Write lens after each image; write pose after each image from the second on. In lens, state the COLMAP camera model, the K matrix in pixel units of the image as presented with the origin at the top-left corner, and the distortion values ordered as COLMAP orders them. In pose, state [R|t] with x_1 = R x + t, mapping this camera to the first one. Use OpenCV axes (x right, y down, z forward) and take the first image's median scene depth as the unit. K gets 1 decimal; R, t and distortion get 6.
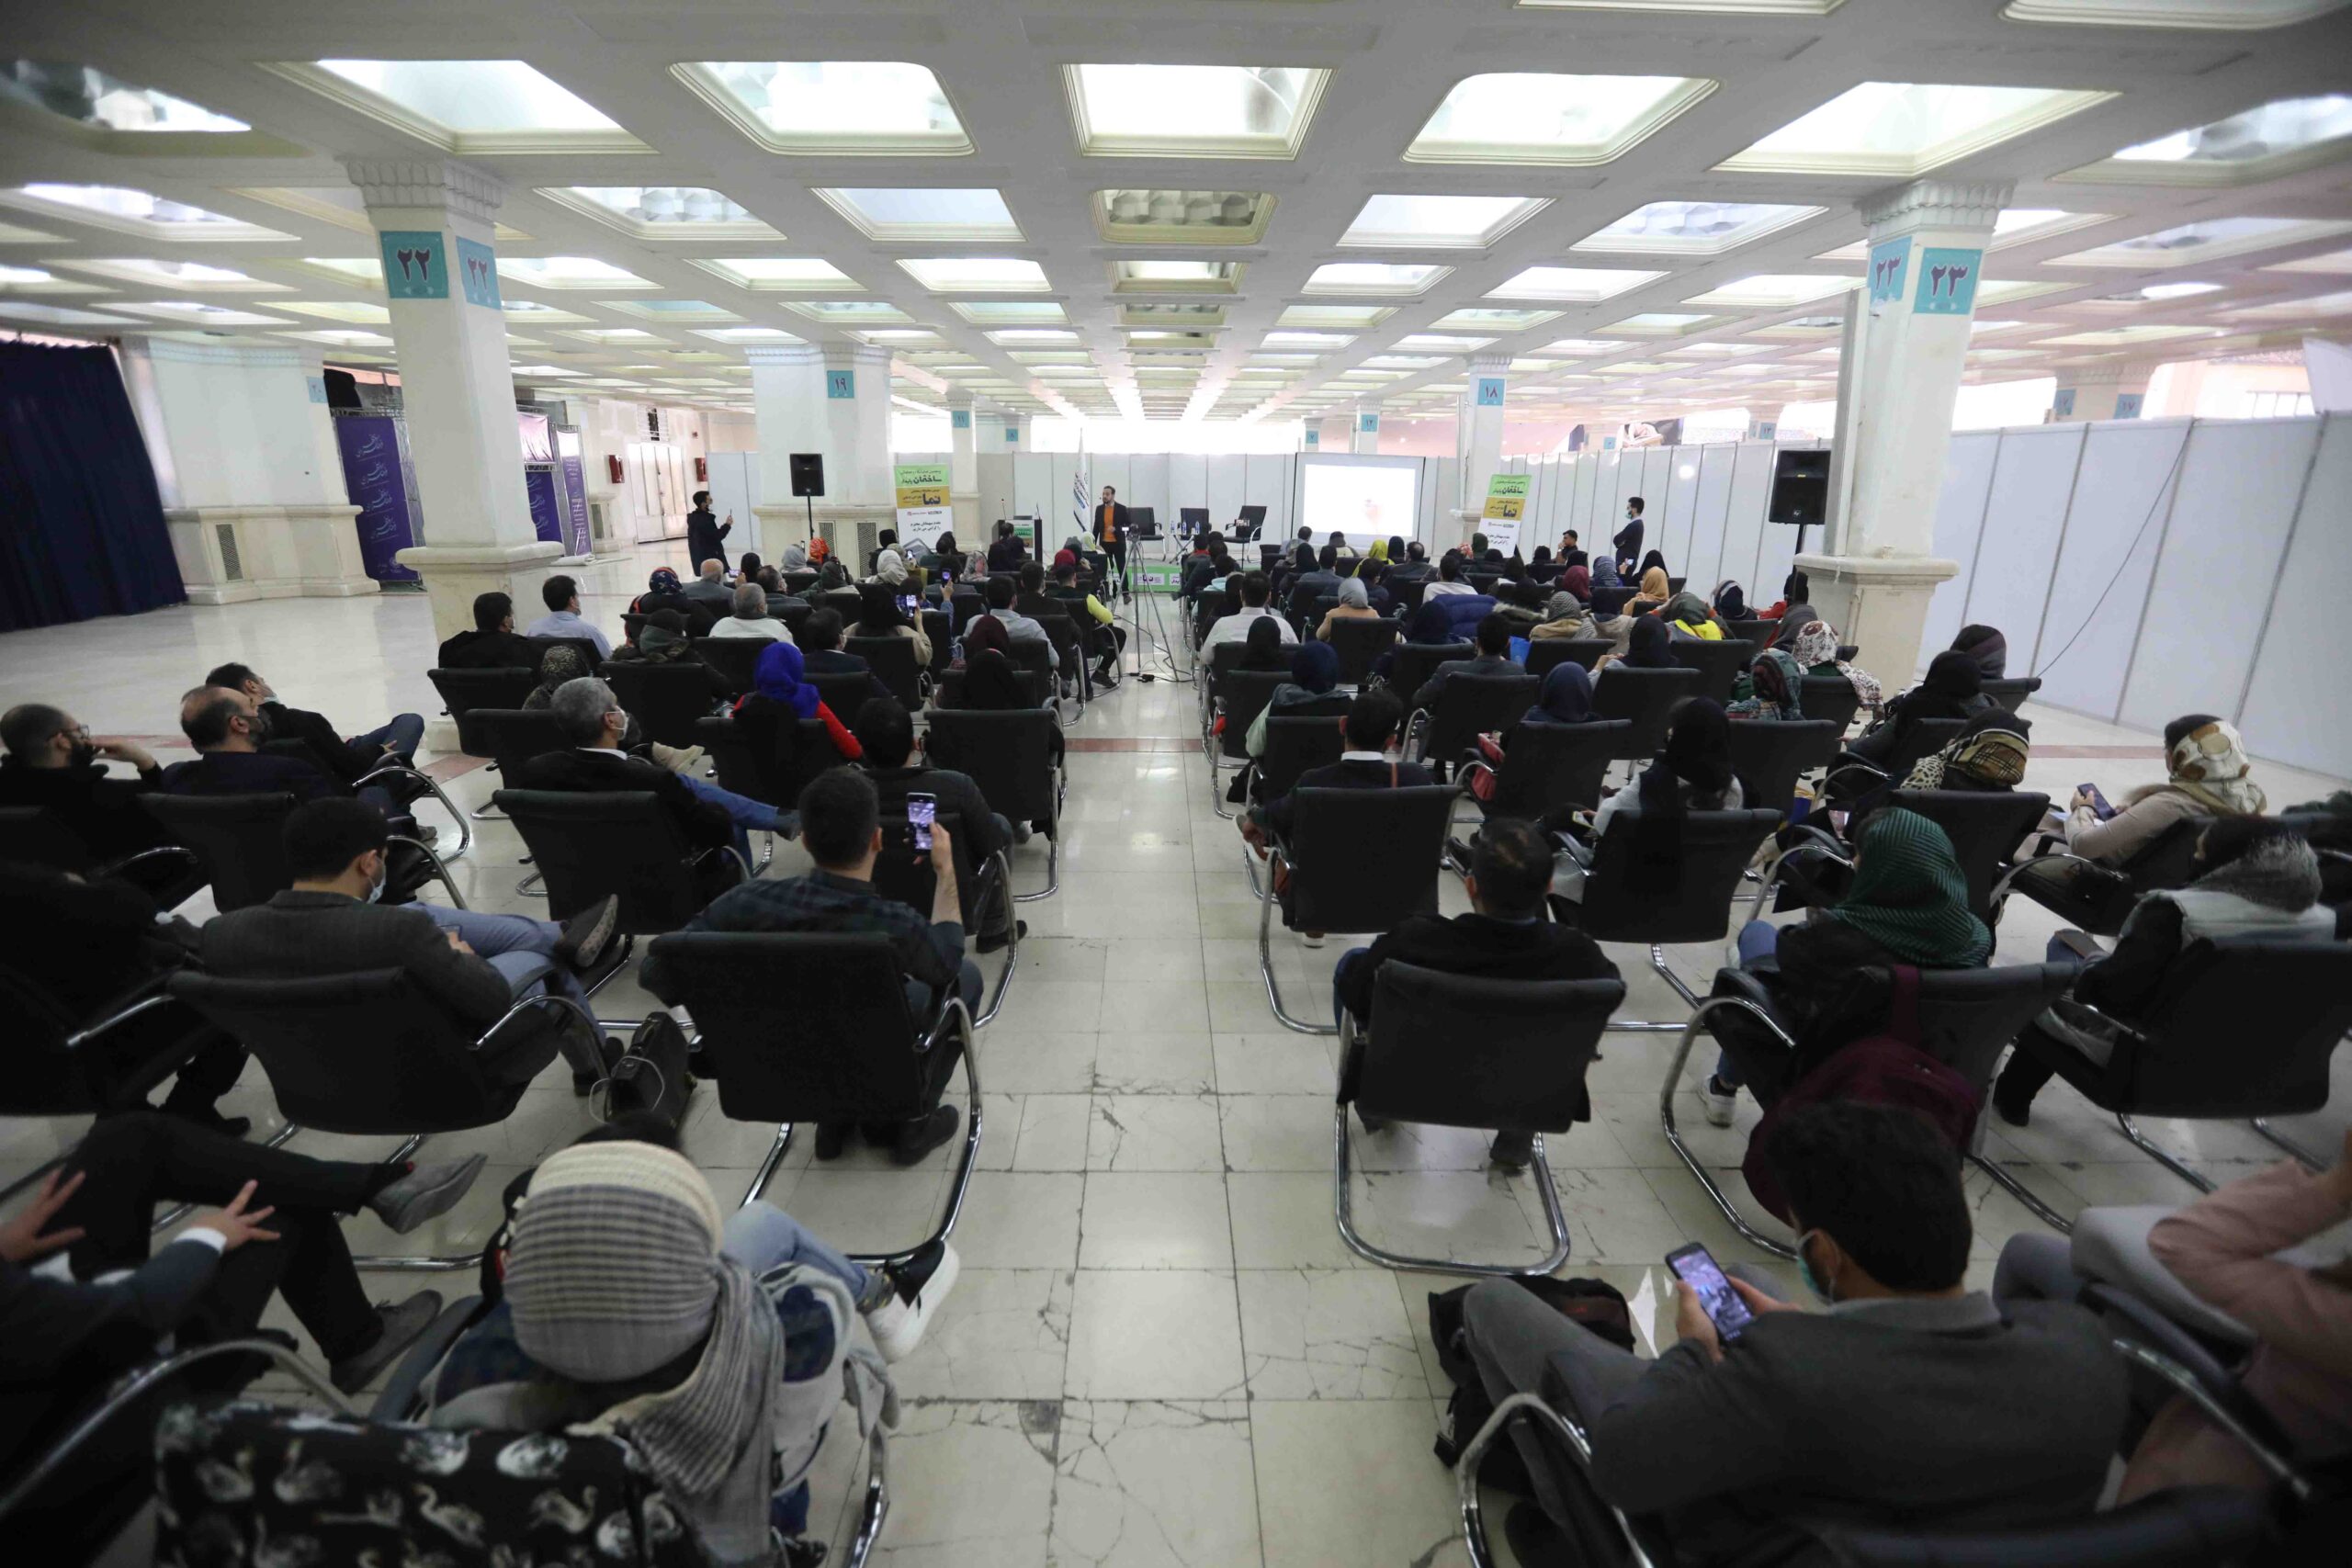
lens RADIAL K [[1088.1, 0, 1157.6], [0, 1088.1, 784.1], [0, 0, 1]] dist [0.000773, 0.000963]
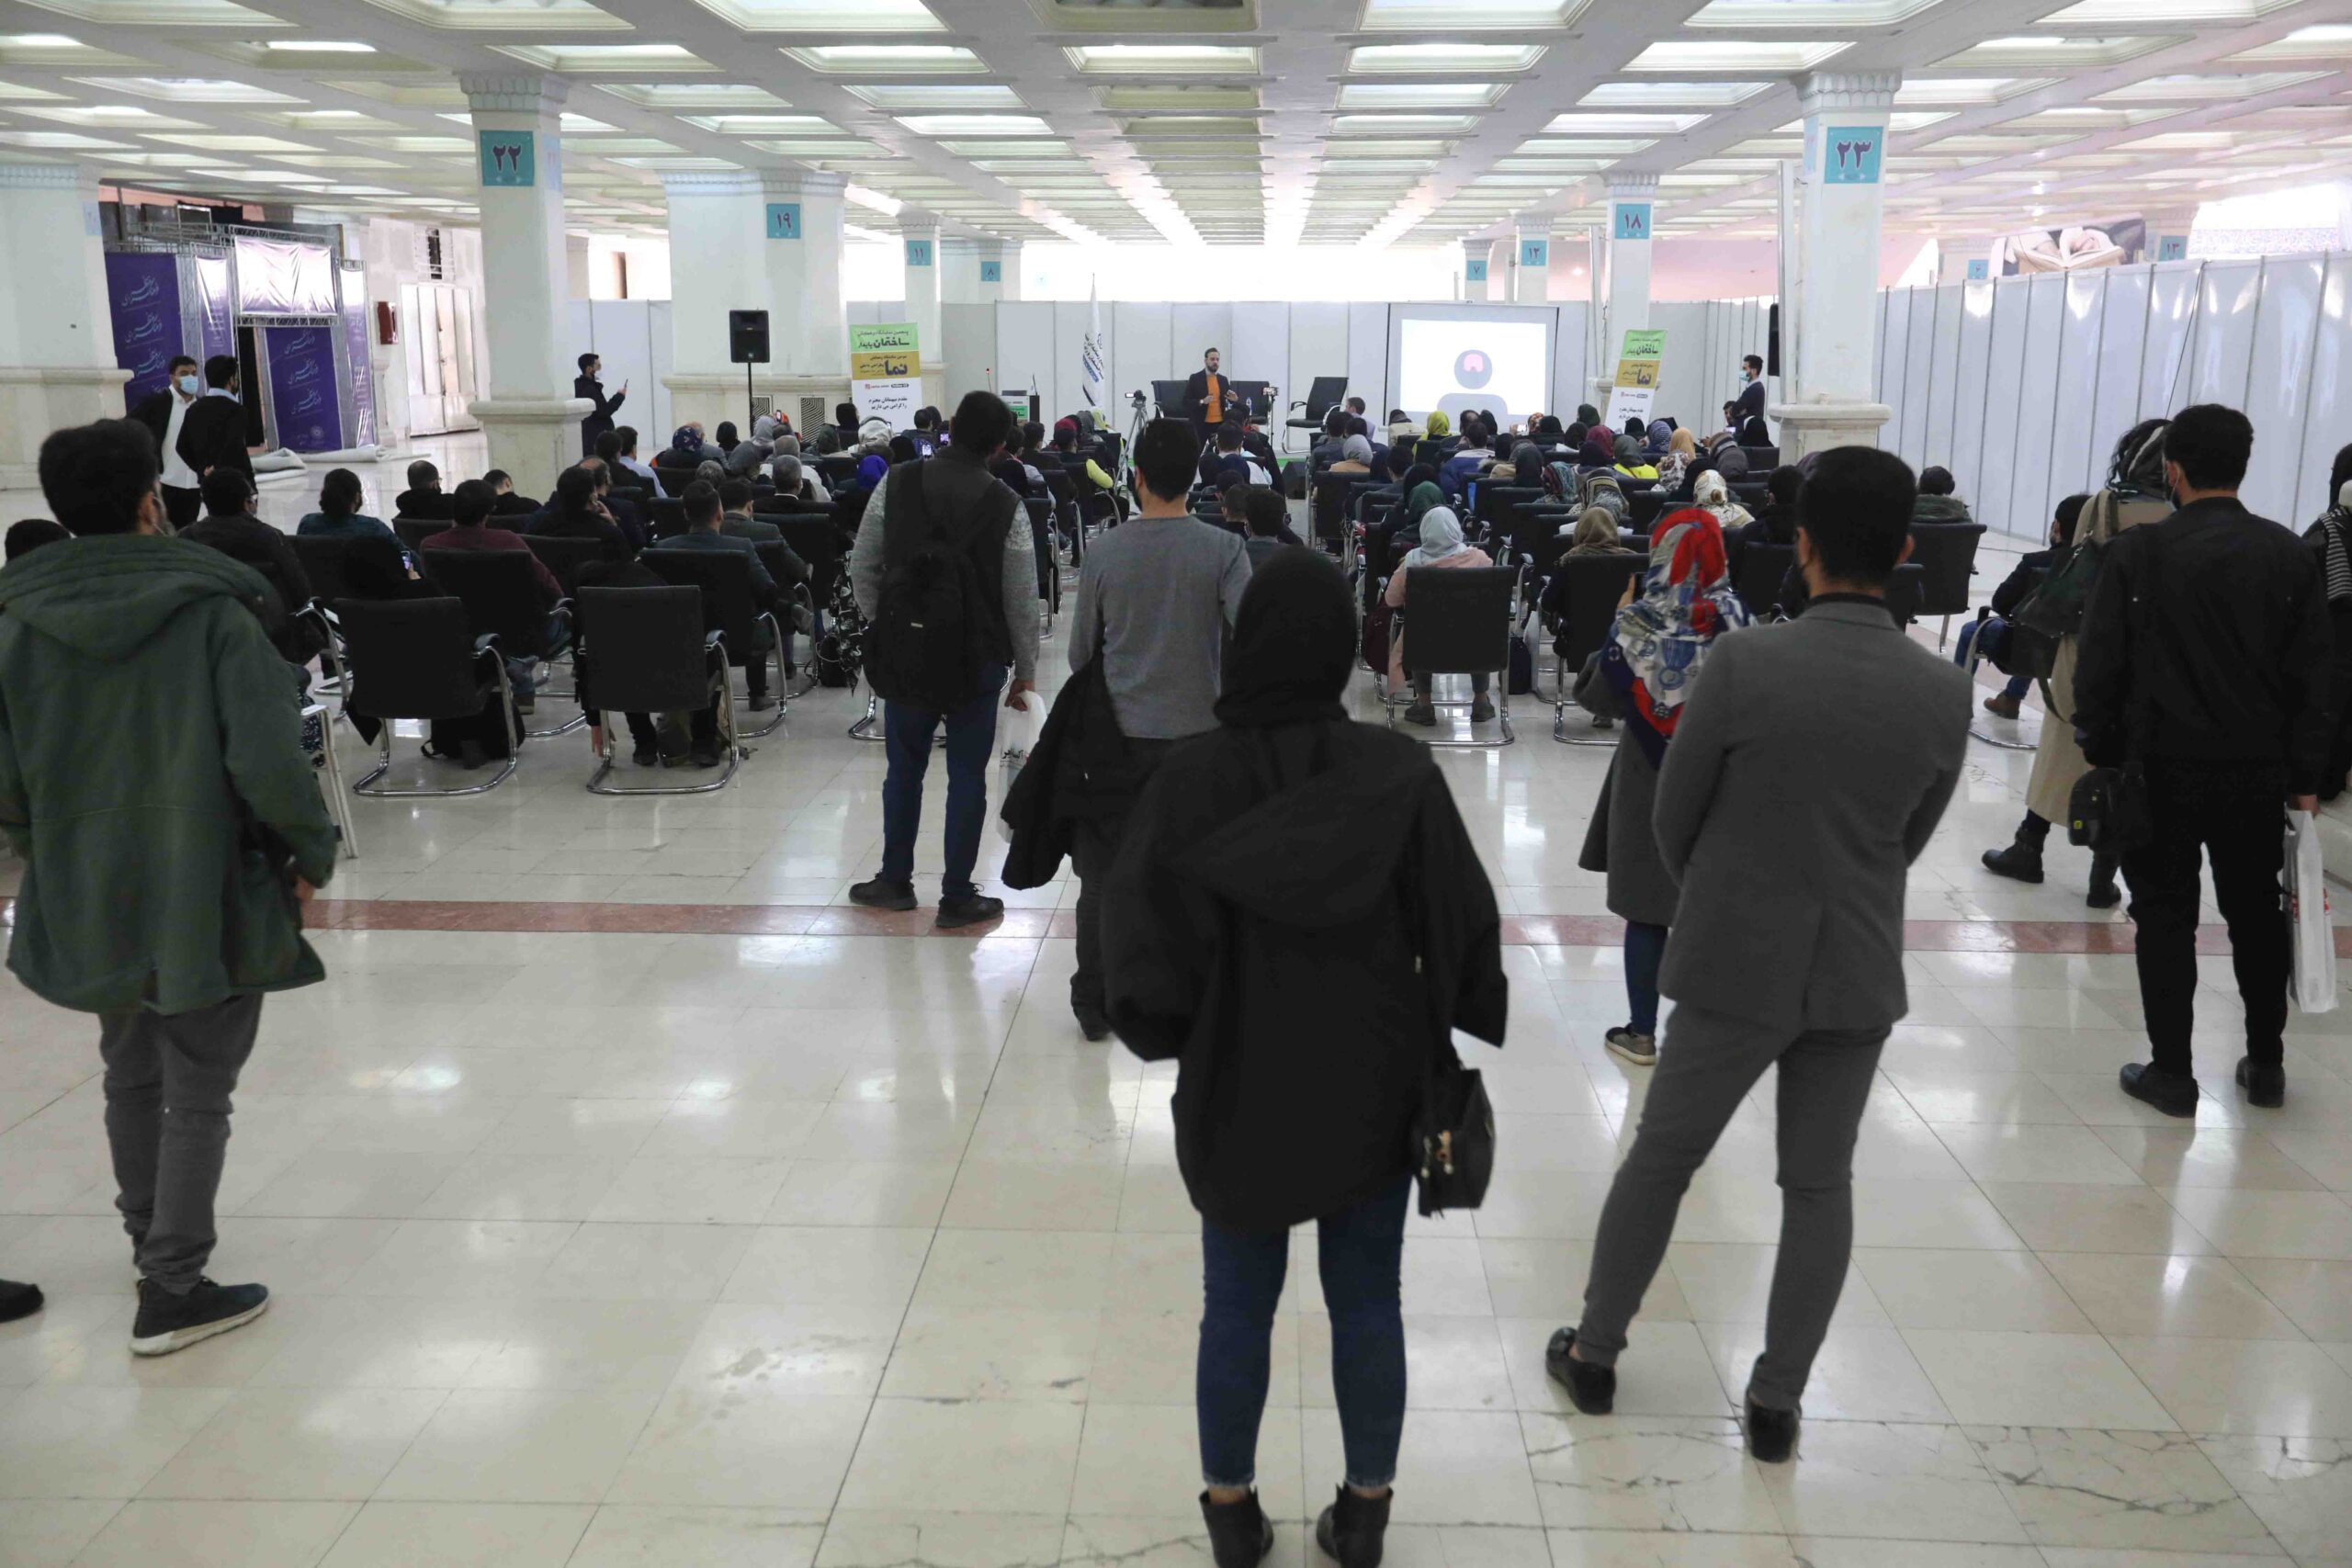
lens RADIAL K [[2272.2, 0, 1189.1], [0, 2272.2, 788.0], [0, 0, 1]] dist [0.146546, 0.000000]
pose [[0.999319, 0.000715, -0.036901, 0.058357], [-0.003649, 0.996828, -0.079502, 0.161691], [0.036727, 0.079583, 0.996151, -0.578447]]
